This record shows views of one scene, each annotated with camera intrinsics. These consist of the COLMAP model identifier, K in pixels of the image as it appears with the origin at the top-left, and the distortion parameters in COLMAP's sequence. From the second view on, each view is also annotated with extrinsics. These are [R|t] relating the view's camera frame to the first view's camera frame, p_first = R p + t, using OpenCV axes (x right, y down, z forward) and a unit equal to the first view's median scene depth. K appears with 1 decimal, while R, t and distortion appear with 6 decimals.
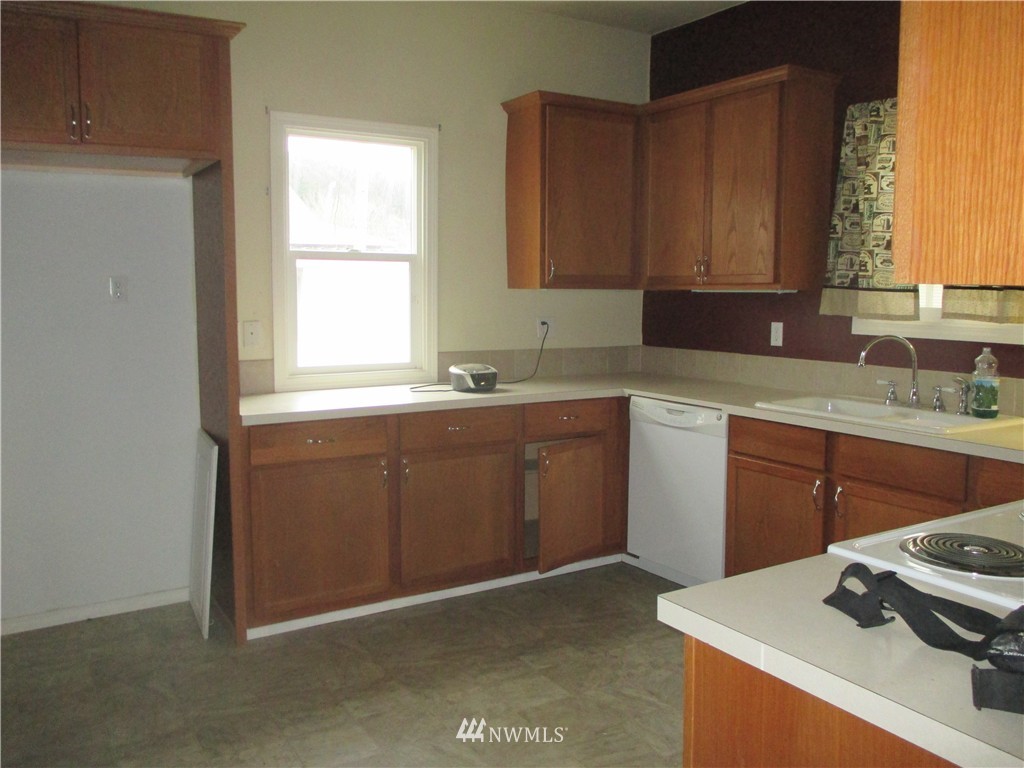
lens RADIAL K [[856.2, 0, 512.2], [0, 856.2, 384.8], [0, 0, 1]] dist [-0.051936, 0.013475]
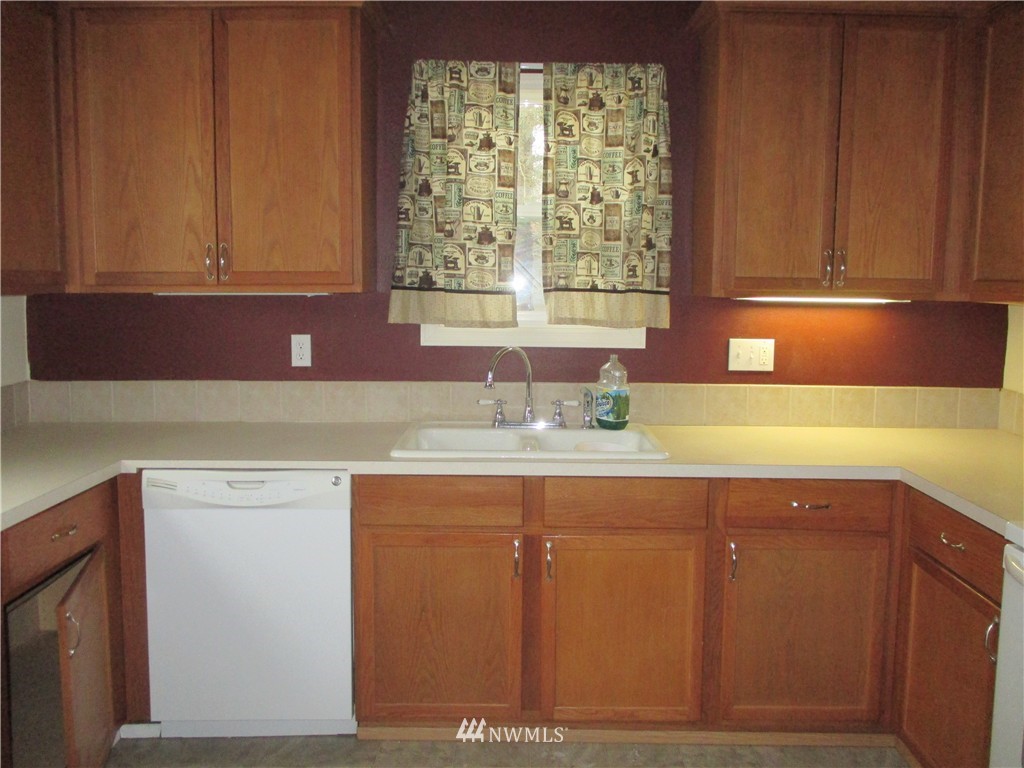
lens RADIAL K [[856.2, 0, 513.9], [0, 856.2, 375.6], [0, 0, 1]] dist [-0.051936, 0.013475]
pose [[0.510350, -0.098434, 0.854315, -0.269630], [0.088372, 0.994171, 0.061756, -0.078467], [-0.855414, 0.043981, 0.516074, 0.534716]]
